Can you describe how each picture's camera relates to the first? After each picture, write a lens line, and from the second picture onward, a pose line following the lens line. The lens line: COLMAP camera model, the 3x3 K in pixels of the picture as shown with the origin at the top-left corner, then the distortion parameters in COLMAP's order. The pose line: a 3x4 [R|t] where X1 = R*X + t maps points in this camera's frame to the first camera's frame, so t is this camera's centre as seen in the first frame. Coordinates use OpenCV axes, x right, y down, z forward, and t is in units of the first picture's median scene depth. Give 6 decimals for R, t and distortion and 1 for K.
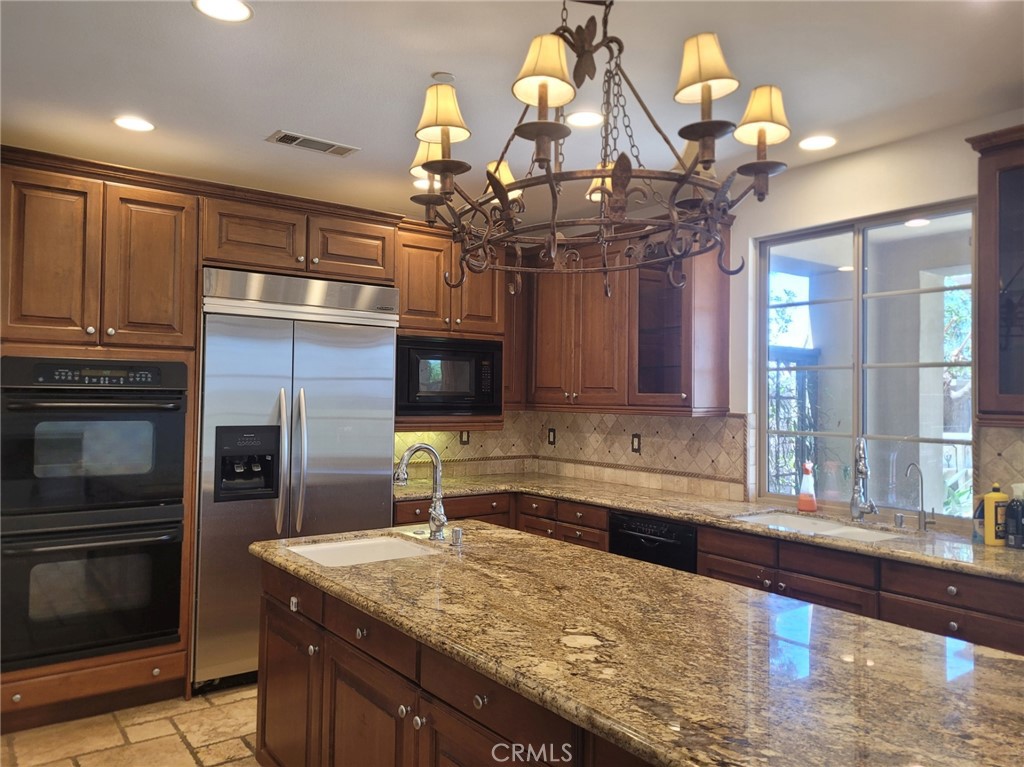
lens RADIAL K [[785.5, 0, 512.1], [0, 785.5, 383.5], [0, 0, 1]] dist [0.056981, -0.008720]
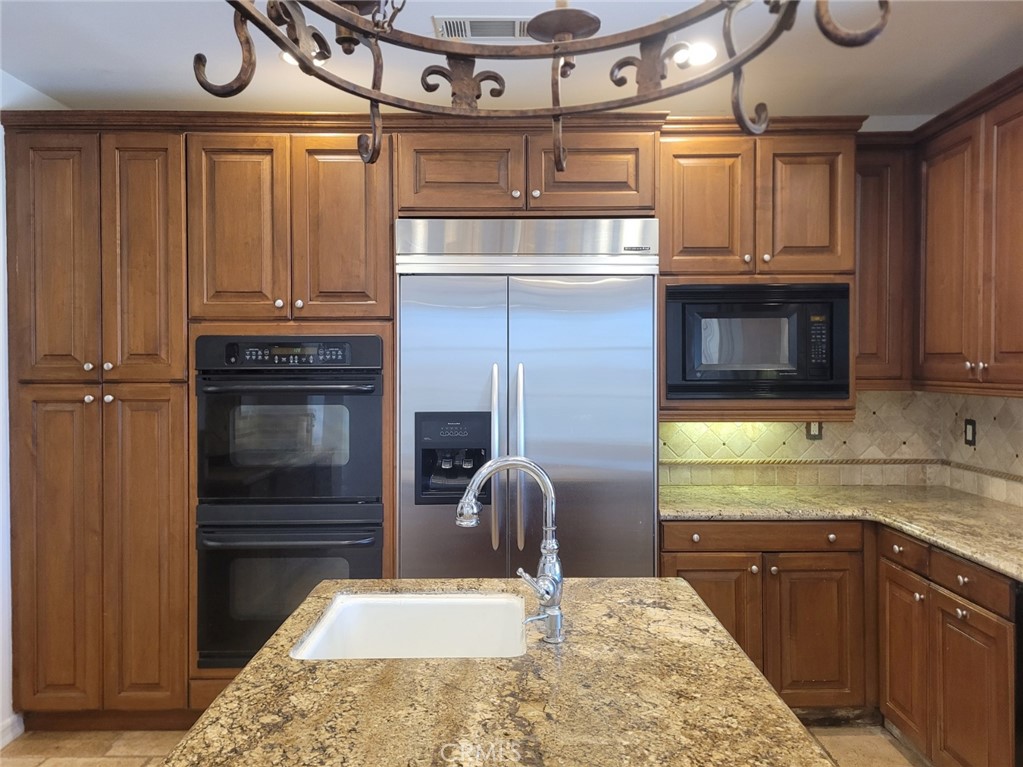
lens RADIAL K [[784.7, 0, 511.8], [0, 784.7, 376.0], [0, 0, 1]] dist [0.056981, -0.008720]
pose [[0.805348, -0.005849, -0.592774, 0.166656], [0.023908, 0.999458, 0.022619, 0.000509], [0.592320, -0.032388, 0.805051, 0.354164]]
